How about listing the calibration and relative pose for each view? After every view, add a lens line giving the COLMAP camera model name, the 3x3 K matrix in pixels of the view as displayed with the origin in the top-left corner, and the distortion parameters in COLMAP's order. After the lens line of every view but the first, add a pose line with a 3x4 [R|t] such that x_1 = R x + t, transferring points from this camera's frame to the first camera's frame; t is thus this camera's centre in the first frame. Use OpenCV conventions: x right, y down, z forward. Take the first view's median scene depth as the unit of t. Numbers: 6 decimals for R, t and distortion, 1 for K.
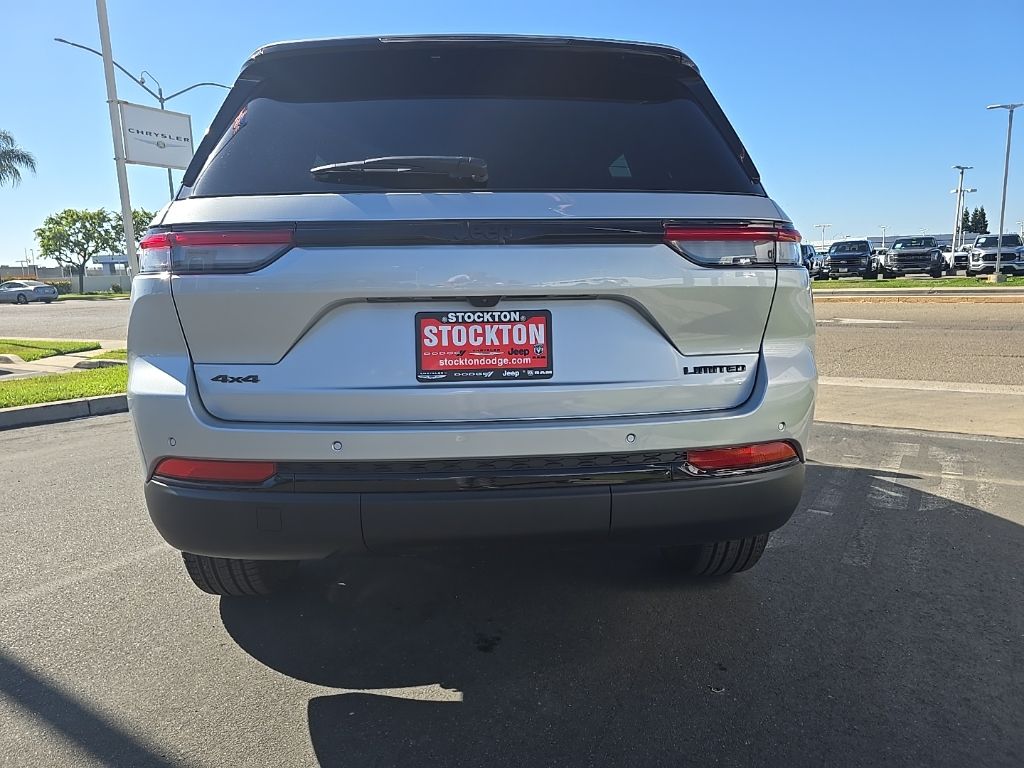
lens RADIAL K [[697.3, 0, 518.0], [0, 697.3, 379.2], [0, 0, 1]] dist [0.041449, -0.033218]
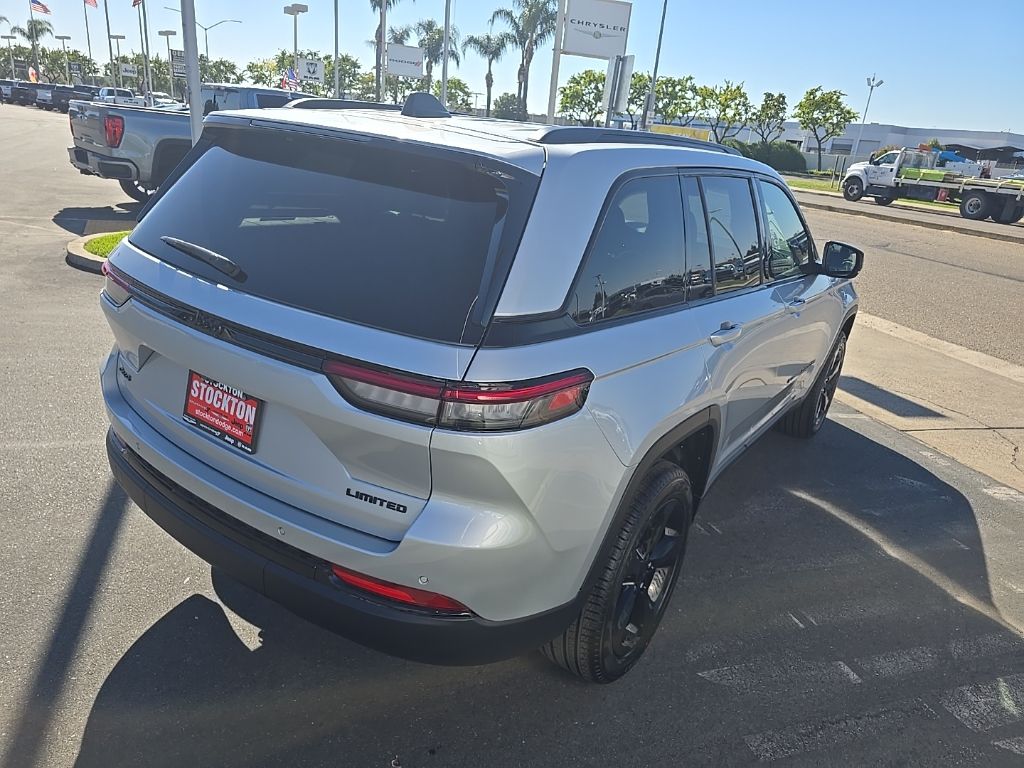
lens RADIAL K [[699.3, 0, 514.5], [0, 699.3, 385.5], [0, 0, 1]] dist [0.040455, -0.030453]
pose [[0.778013, 0.308795, -0.547122, 0.927836], [-0.206744, 0.948205, 0.241173, -0.451773], [0.593256, -0.074522, 0.801557, 0.313294]]
